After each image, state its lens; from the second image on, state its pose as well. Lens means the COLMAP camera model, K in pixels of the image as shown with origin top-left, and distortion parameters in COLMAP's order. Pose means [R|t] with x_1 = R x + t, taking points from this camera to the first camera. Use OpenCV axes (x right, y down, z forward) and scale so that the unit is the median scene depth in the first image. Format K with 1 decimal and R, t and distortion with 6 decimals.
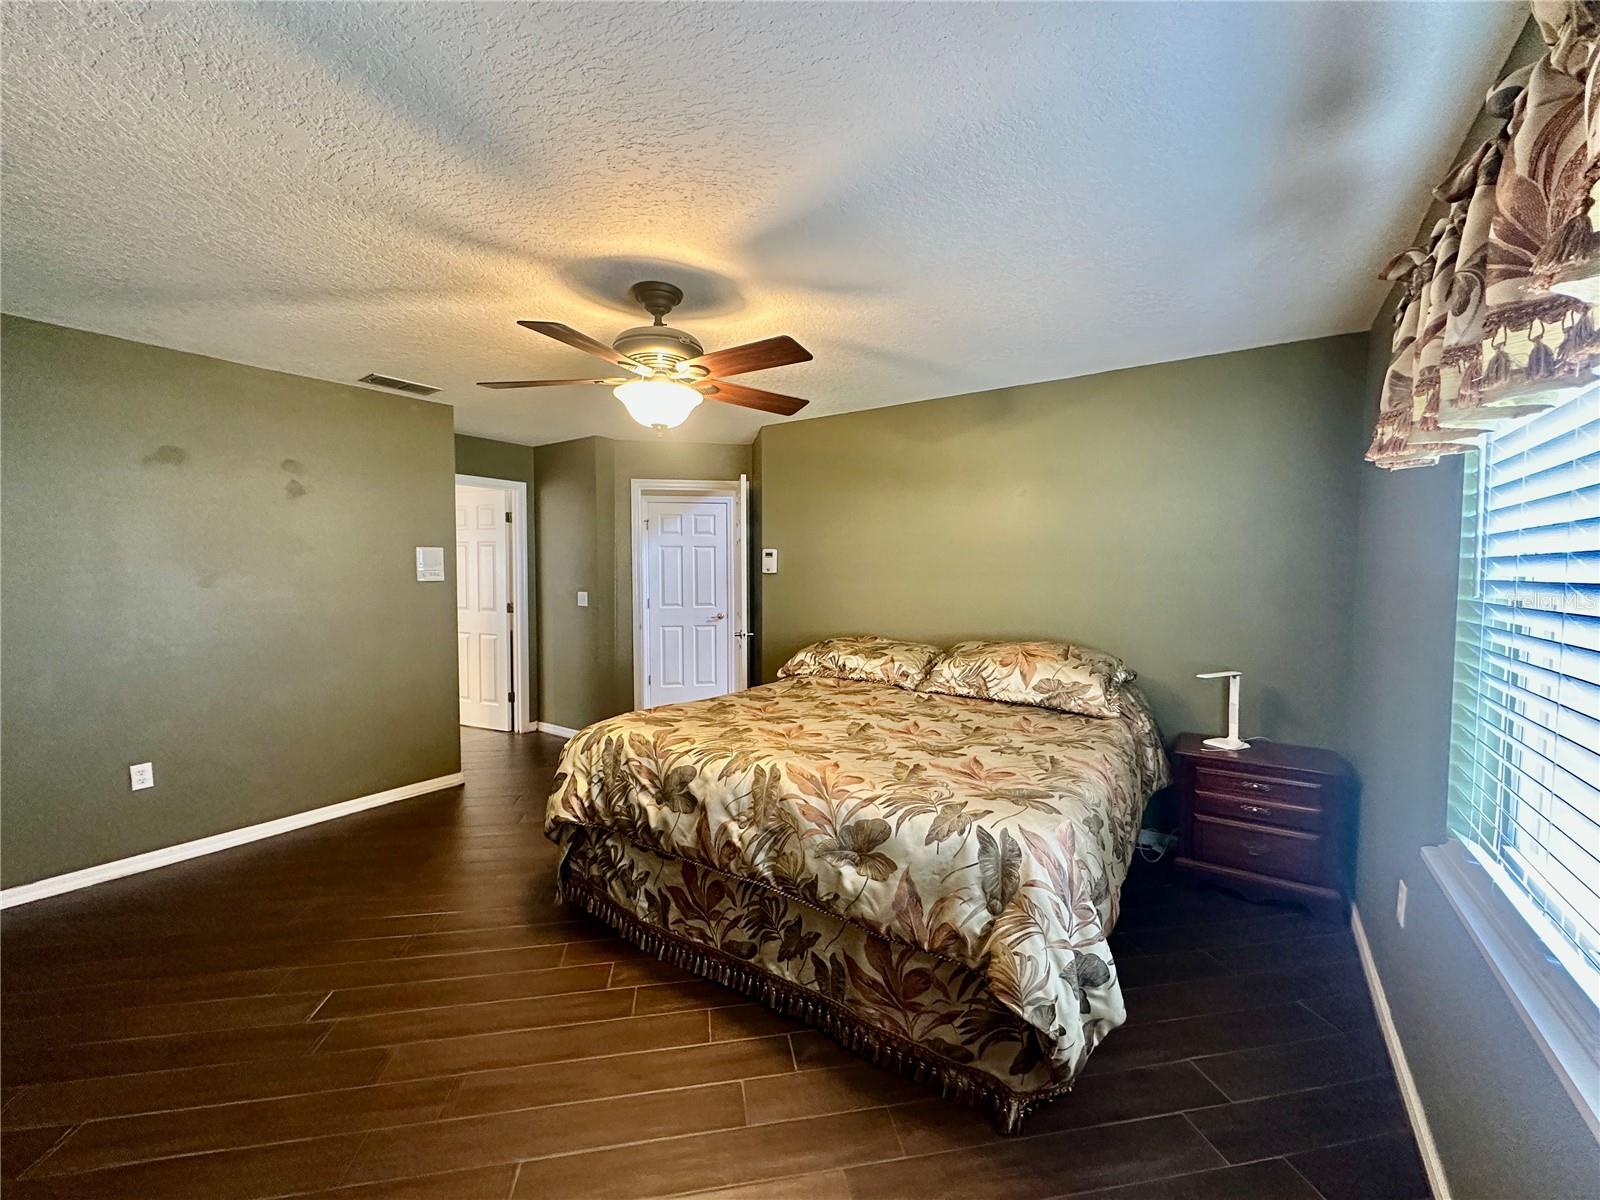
lens RADIAL K [[641.4, 0, 803.6], [0, 641.4, 596.9], [0, 0, 1]] dist [-0.002403, 0.001111]
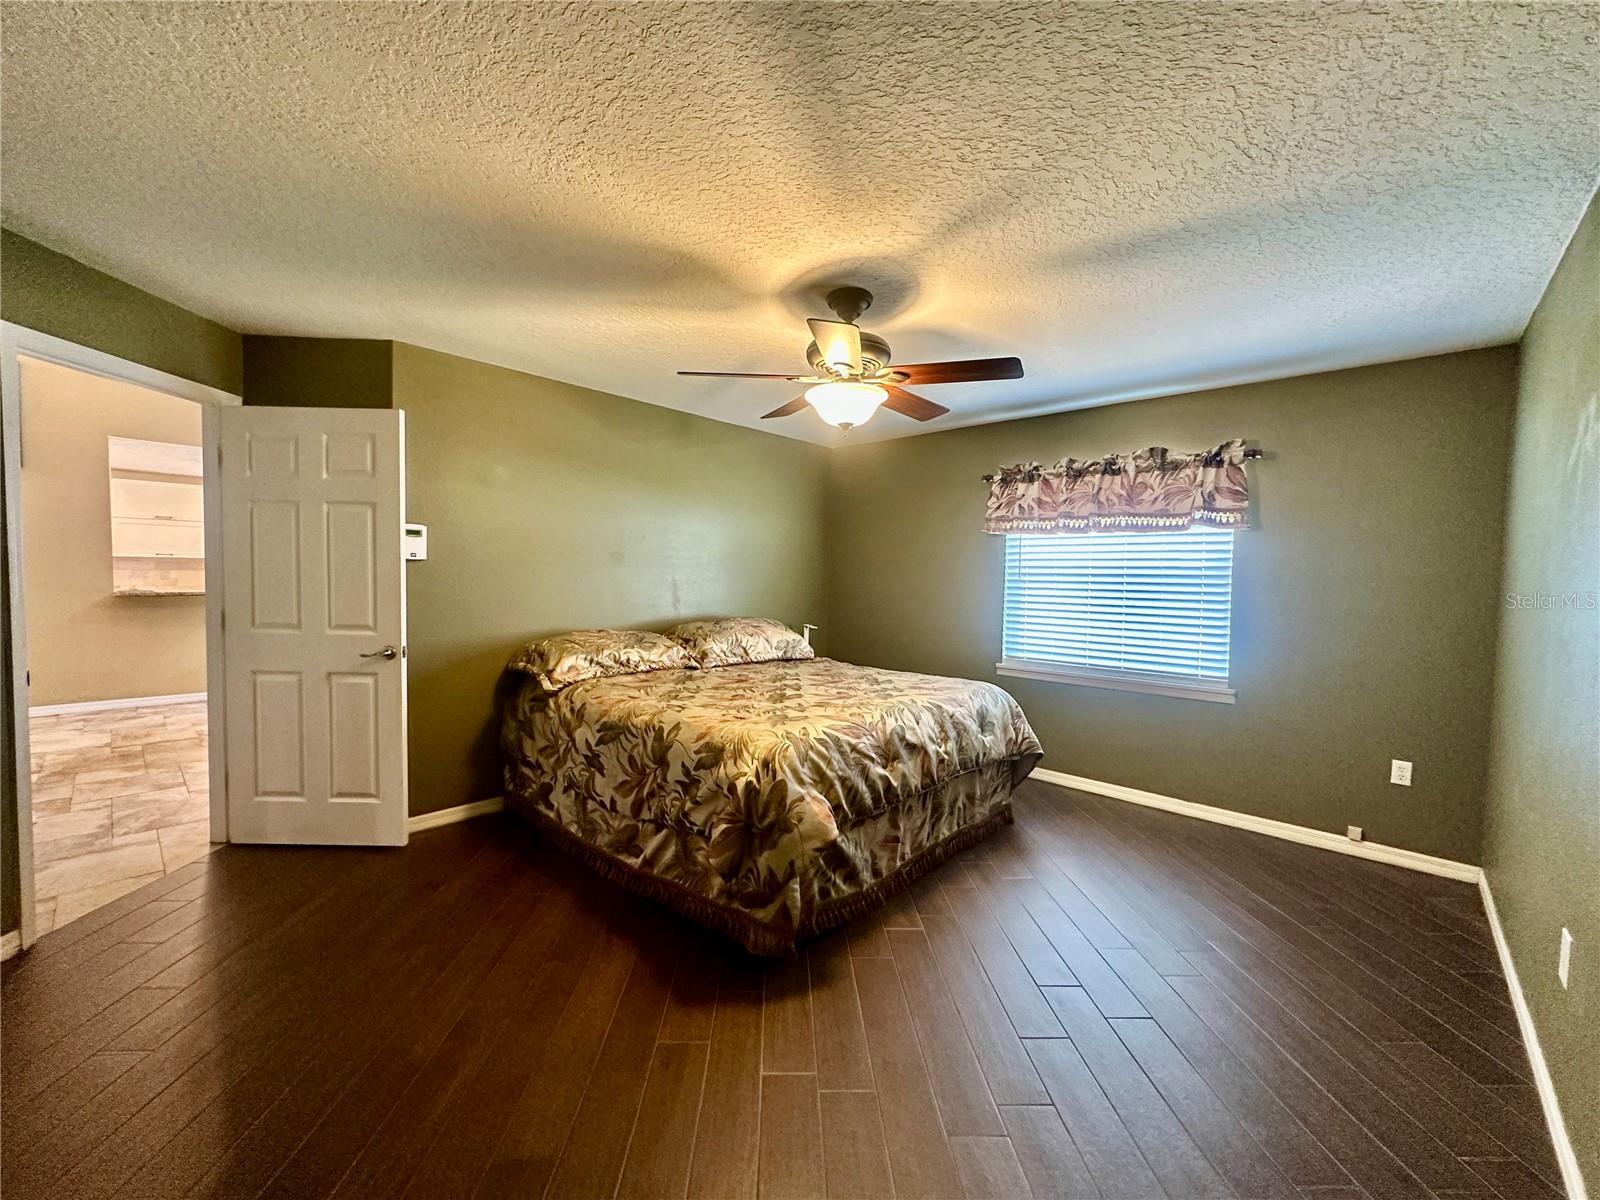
lens RADIAL K [[641.4, 0, 801.5], [0, 641.4, 599.7], [0, 0, 1]] dist [-0.002403, 0.001111]
pose [[0.139325, -0.039566, 0.989456, -1.036757], [0.025559, 0.999012, 0.036349, -0.013512], [-0.989917, 0.020225, 0.140199, 0.756574]]
